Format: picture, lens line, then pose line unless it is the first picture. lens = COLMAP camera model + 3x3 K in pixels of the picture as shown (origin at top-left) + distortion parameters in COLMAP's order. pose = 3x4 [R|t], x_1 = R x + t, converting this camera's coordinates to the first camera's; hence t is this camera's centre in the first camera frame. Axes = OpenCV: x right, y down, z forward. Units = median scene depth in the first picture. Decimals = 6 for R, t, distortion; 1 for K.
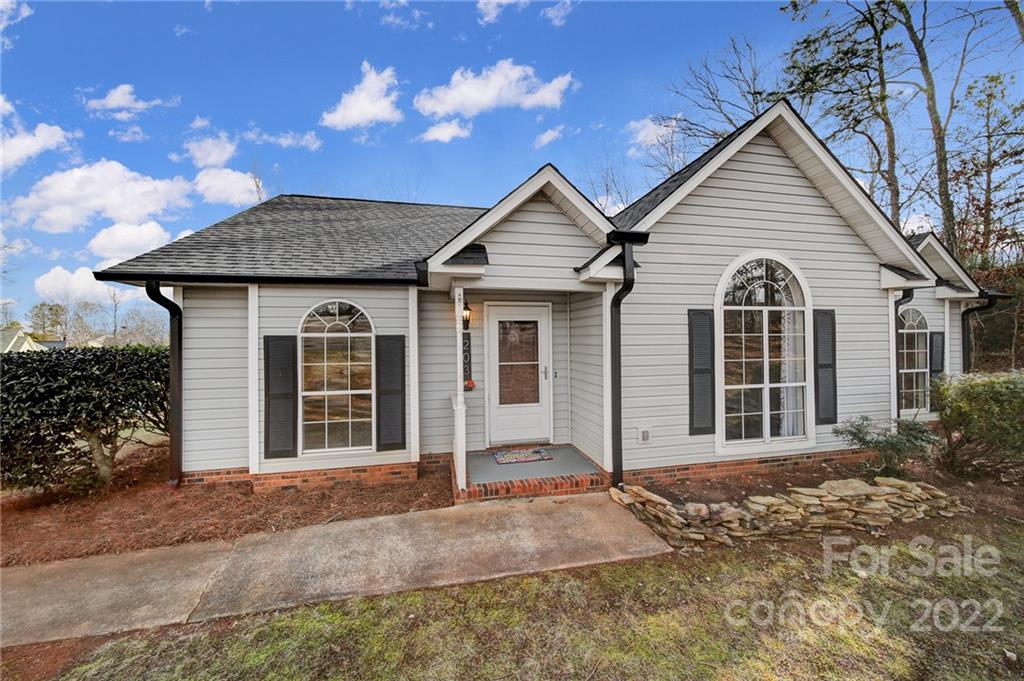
lens RADIAL K [[357.2, 0, 510.4], [0, 357.2, 336.5], [0, 0, 1]] dist [0.000515, -0.002459]
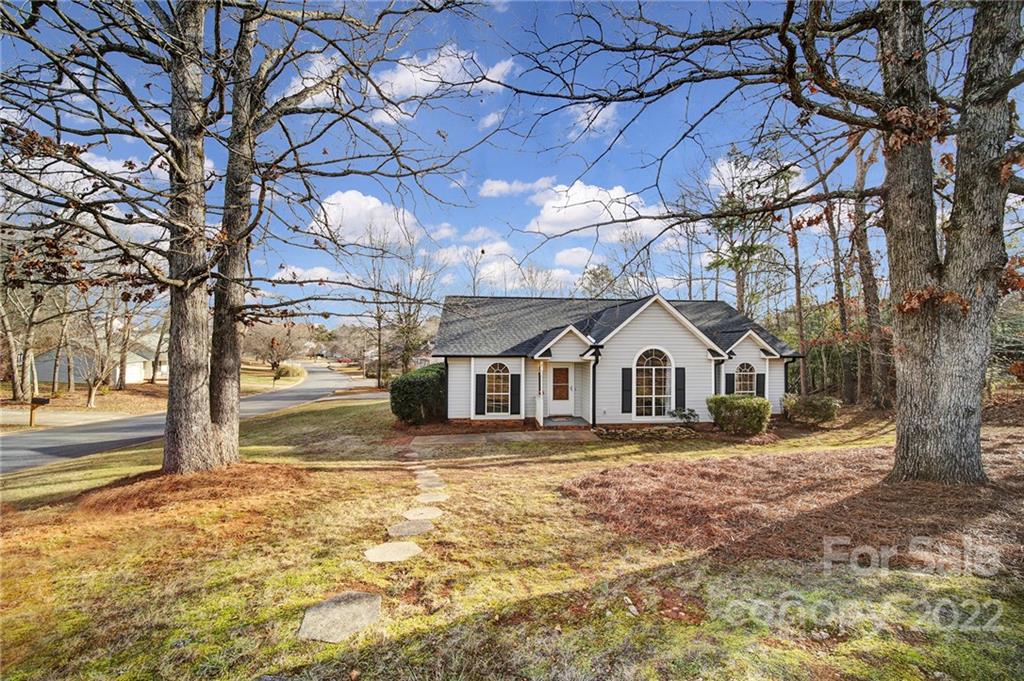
lens RADIAL K [[357.2, 0, 510.4], [0, 357.2, 336.5], [0, 0, 1]] dist [0.000515, -0.002459]
pose [[0.993017, 0.014141, -0.117119, -0.047085], [-0.015092, 0.999860, -0.007238, -0.287474], [0.117000, 0.008955, 0.993092, -1.869491]]
